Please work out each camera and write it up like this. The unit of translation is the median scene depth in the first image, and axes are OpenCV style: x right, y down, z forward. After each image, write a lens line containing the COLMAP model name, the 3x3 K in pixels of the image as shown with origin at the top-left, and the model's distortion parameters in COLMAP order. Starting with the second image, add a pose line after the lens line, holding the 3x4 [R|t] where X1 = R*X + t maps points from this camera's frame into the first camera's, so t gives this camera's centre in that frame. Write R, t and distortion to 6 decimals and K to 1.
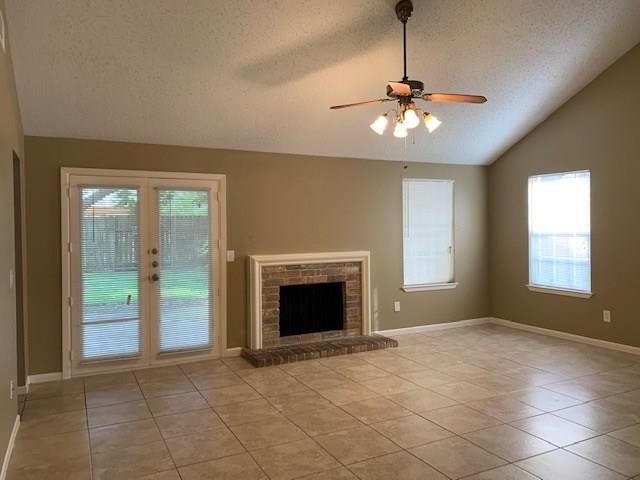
lens RADIAL K [[491.8, 0, 320.0], [0, 491.8, 240.0], [0, 0, 1]] dist [0.078325, -0.104892]
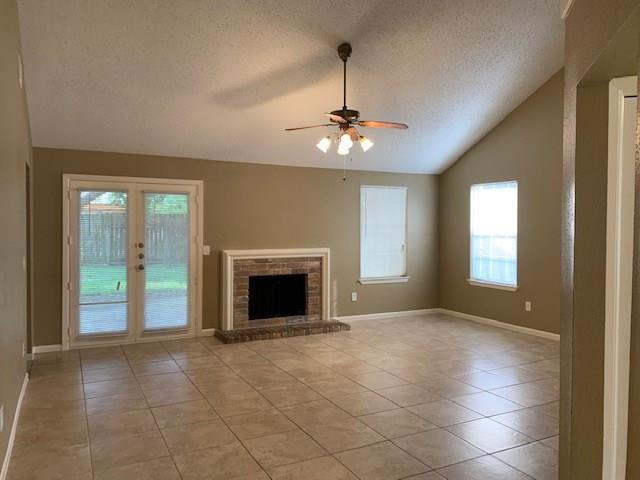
lens RADIAL K [[491.8, 0, 320.0], [0, 491.8, 240.0], [0, 0, 1]] dist [0.078325, -0.104892]
pose [[0.999892, 0.014098, 0.004211, 0.082851], [-0.014108, 0.999898, 0.002344, 0.001265], [-0.004177, -0.002403, 0.999988, -0.174637]]
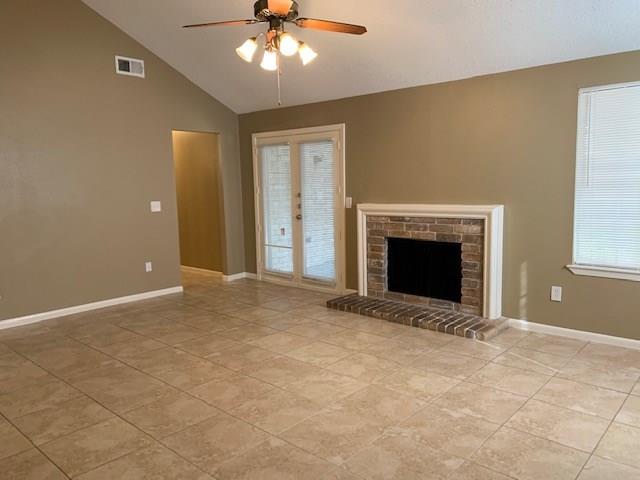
lens RADIAL K [[491.8, 0, 320.0], [0, 491.8, 240.0], [0, 0, 1]] dist [0.078325, -0.104892]
pose [[0.358582, 0.116323, -0.926222, 0.772081], [-0.010585, 0.992649, 0.120567, -0.014381], [0.933438, -0.033429, 0.357177, 0.565095]]
